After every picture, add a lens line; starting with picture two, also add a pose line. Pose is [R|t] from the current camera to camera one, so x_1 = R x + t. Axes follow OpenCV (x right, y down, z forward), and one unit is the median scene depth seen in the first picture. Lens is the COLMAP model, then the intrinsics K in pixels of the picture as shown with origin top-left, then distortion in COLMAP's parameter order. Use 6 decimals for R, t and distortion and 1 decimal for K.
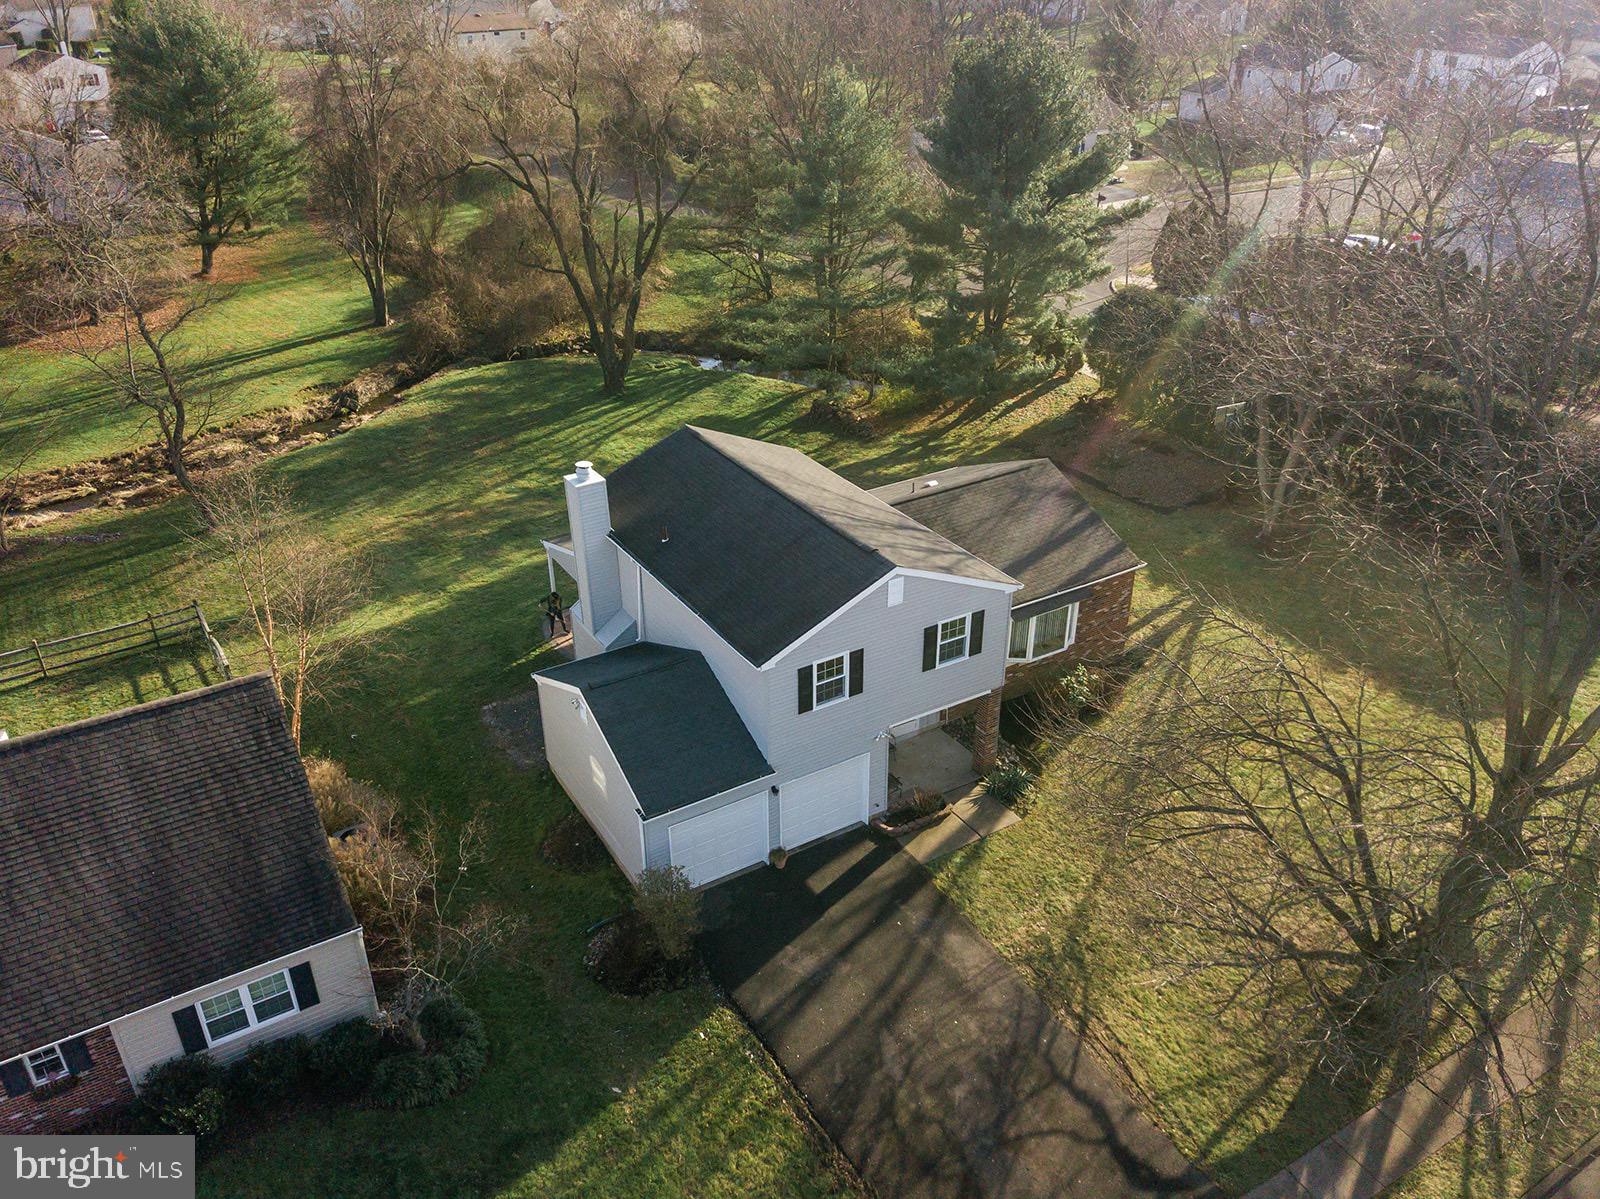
lens RADIAL K [[1200.1, 0, 800.0], [0, 1200.1, 599.5], [0, 0, 1]] dist [0.001517, -0.002241]
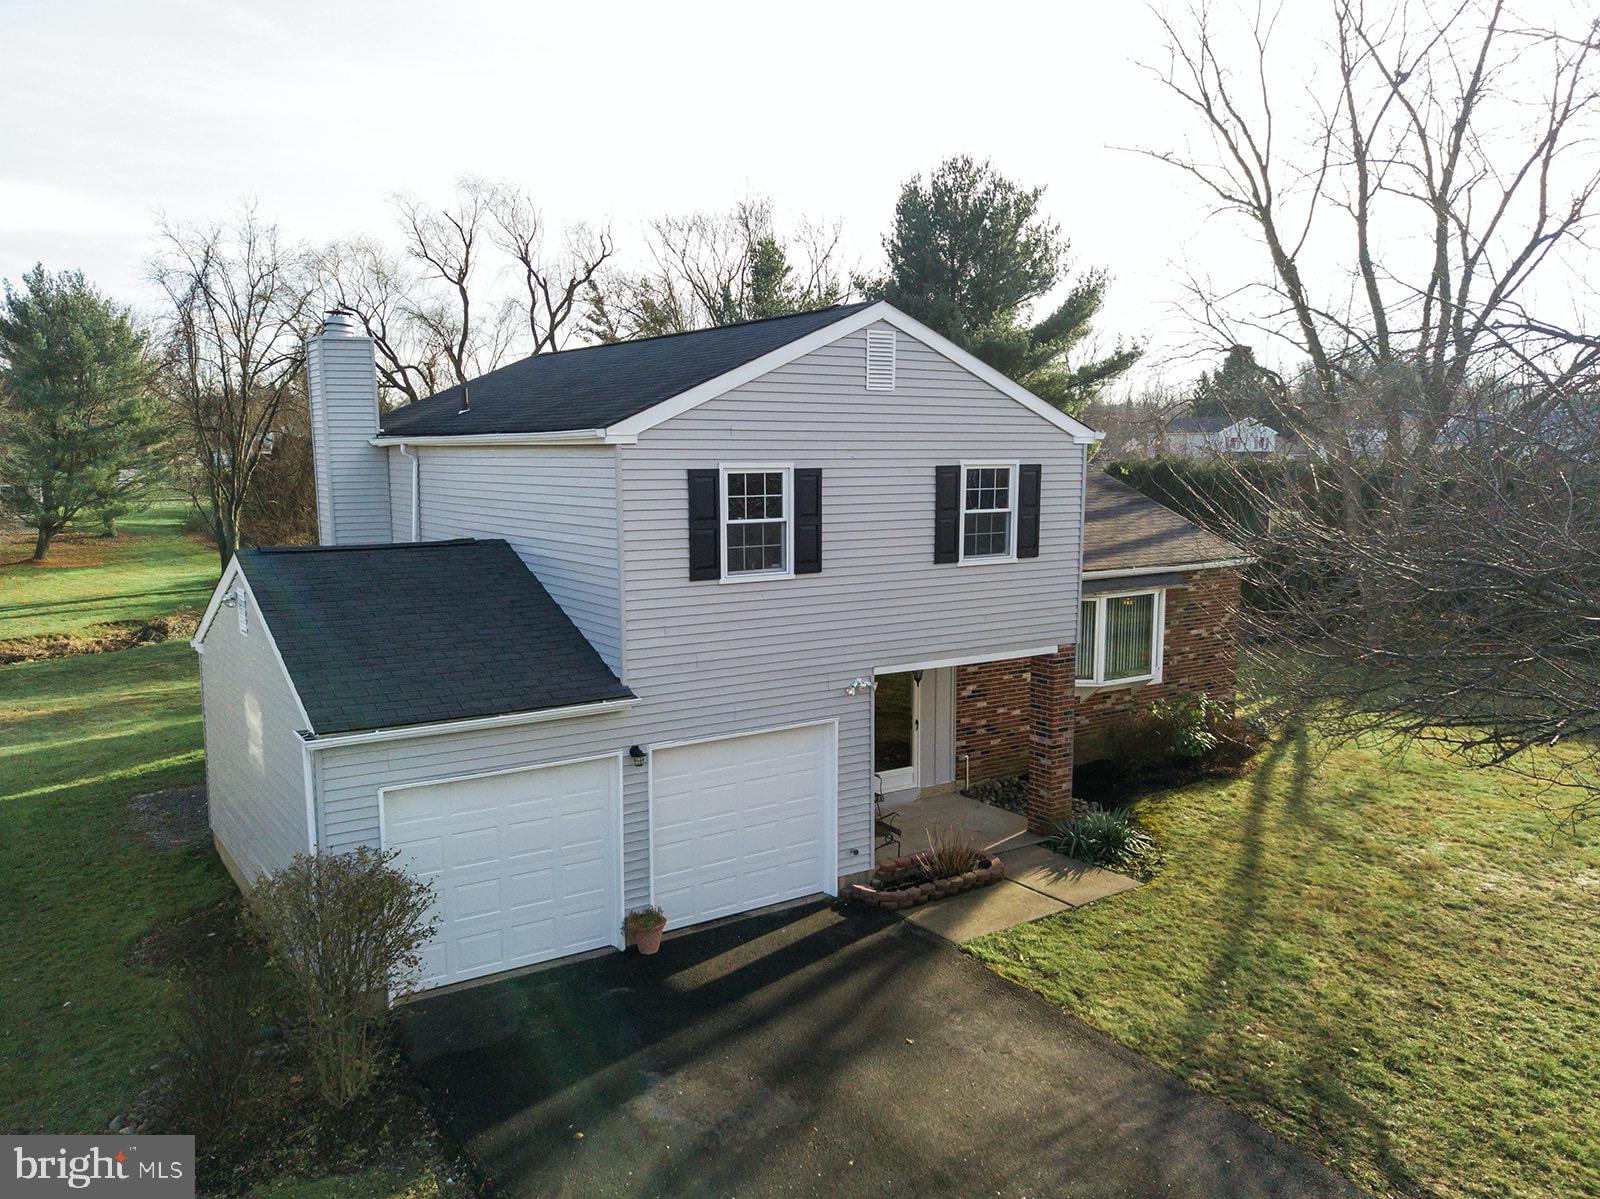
lens RADIAL K [[1223.9, 0, 800.0], [0, 1223.9, 599.5], [0, 0, 1]] dist [0.033972, -0.003899]
pose [[0.998562, 0.002237, 0.053569, 0.016184], [0.016696, 0.936480, -0.350324, 0.270391], [-0.050950, 0.350715, 0.935095, 0.532371]]
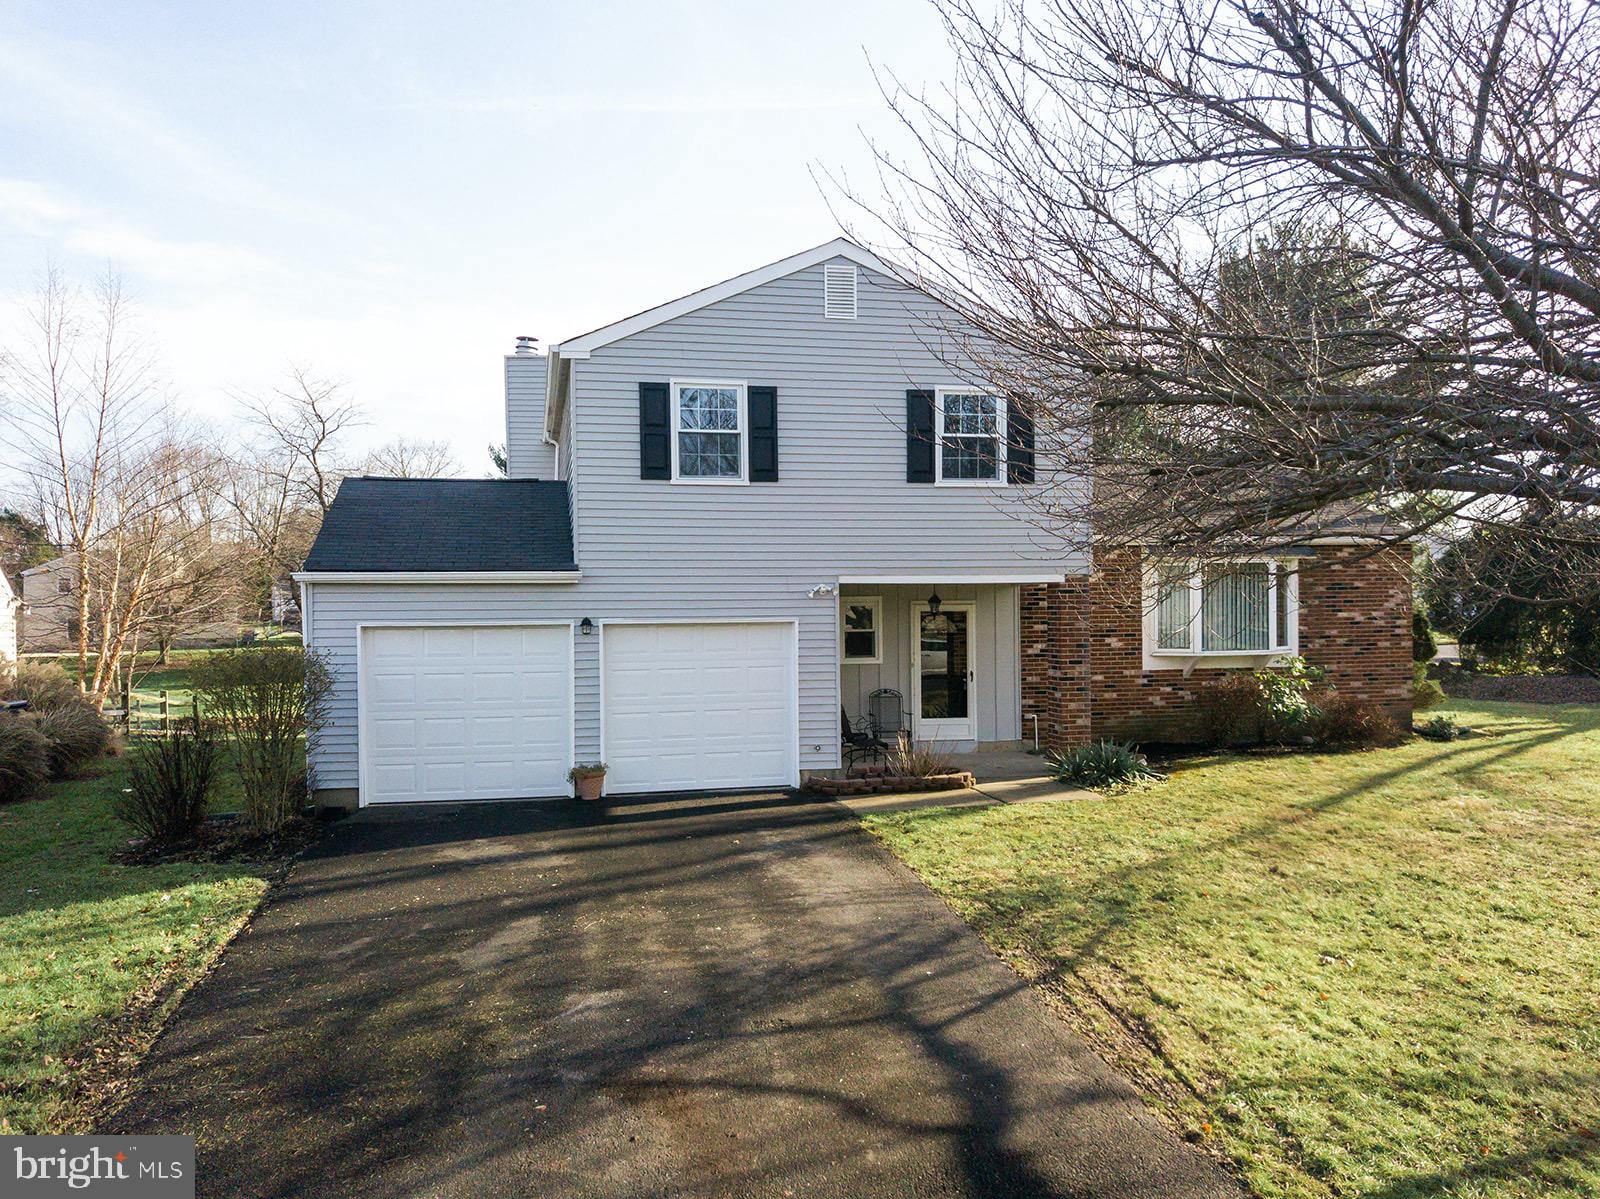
lens RADIAL K [[1223.9, 0, 800.0], [0, 1223.9, 599.5], [0, 0, 1]] dist [0.033972, -0.003899]
pose [[0.948370, 0.000259, -0.317165, 0.242362], [-0.145091, 0.889583, -0.433118, 0.372039], [0.282032, 0.456774, 0.843691, 0.559536]]
